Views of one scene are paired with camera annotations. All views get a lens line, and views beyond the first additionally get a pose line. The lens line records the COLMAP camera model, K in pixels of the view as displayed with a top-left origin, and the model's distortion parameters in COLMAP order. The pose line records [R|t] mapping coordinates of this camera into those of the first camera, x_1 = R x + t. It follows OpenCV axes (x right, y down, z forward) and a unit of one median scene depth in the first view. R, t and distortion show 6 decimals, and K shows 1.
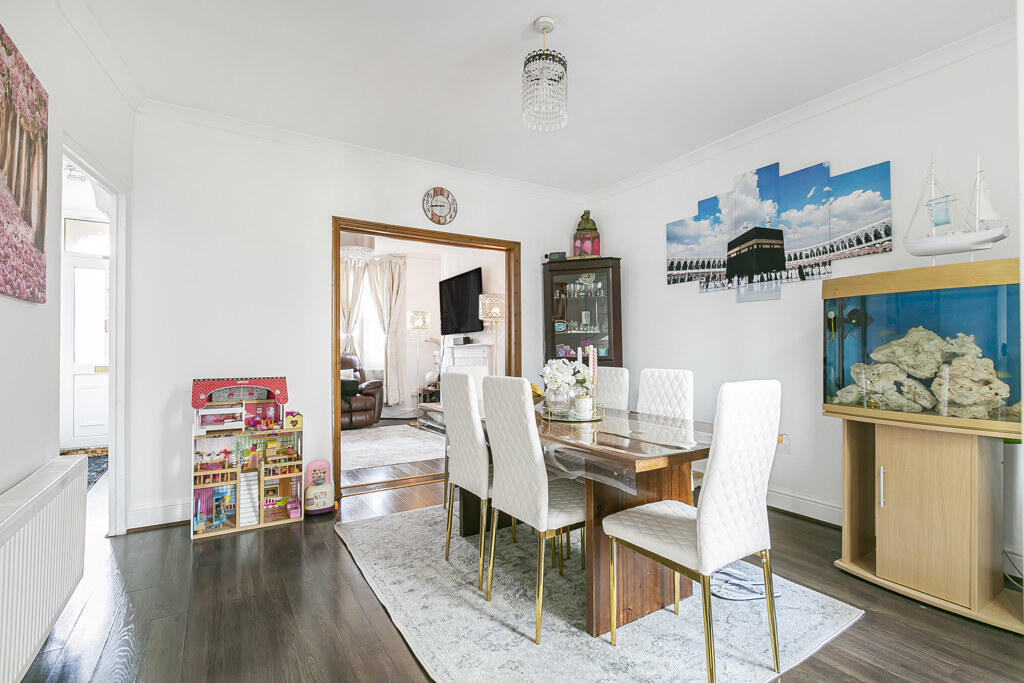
lens RADIAL K [[467.9, 0, 509.9], [0, 467.9, 344.4], [0, 0, 1]] dist [0.000839, -0.000478]
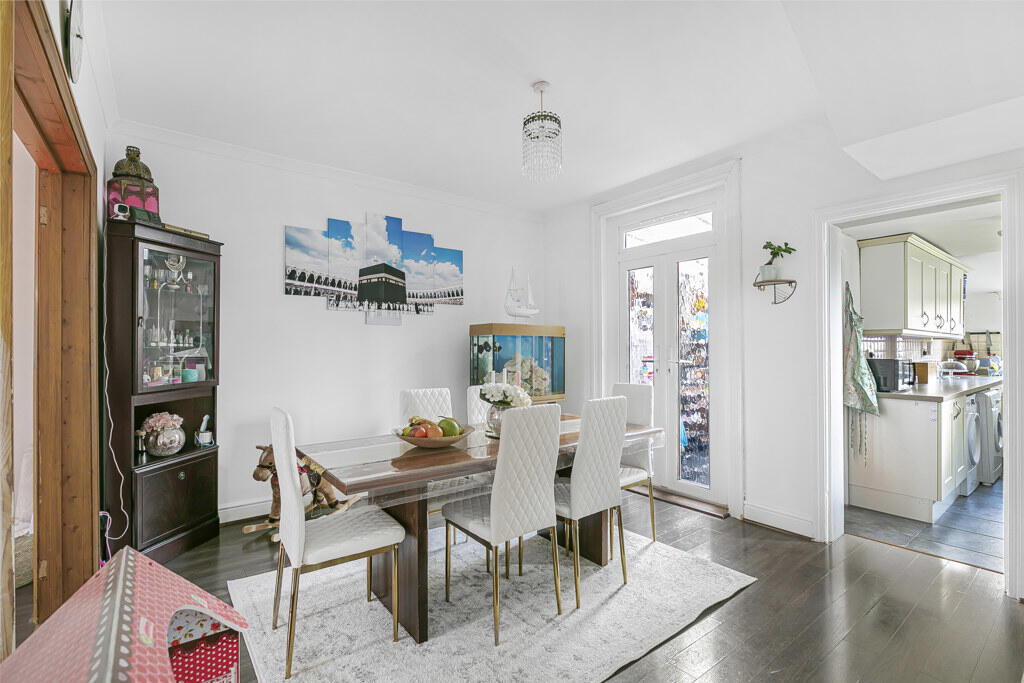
lens RADIAL K [[467.9, 0, 511.7], [0, 467.9, 345.3], [0, 0, 1]] dist [0.000839, -0.000478]
pose [[-0.097815, 0.008833, 0.995165, -0.716711], [-0.008692, 0.999915, -0.009729, -0.032320], [-0.995167, -0.009602, -0.097730, 0.810440]]
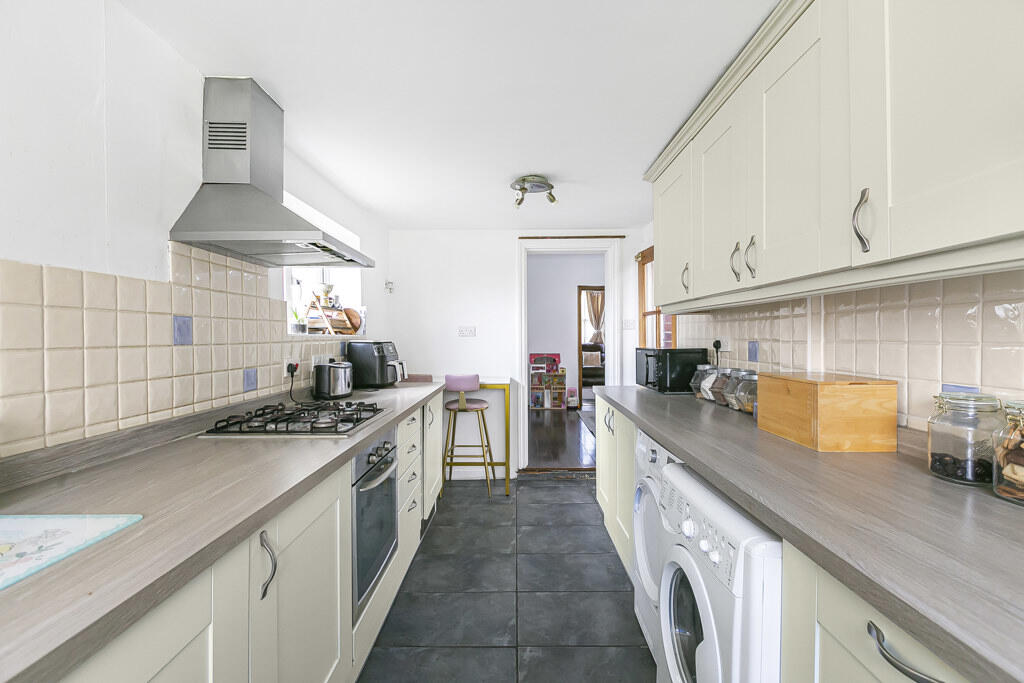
lens RADIAL K [[464.9, 0, 513.9], [0, 464.9, 339.2], [0, 0, 1]] dist [-0.000058, 0.000003]
pose [[0.845936, 0.003416, -0.533274, 0.320836], [0.008475, 0.999767, 0.019849, -0.029684], [0.533217, -0.021310, 0.845710, -0.618906]]
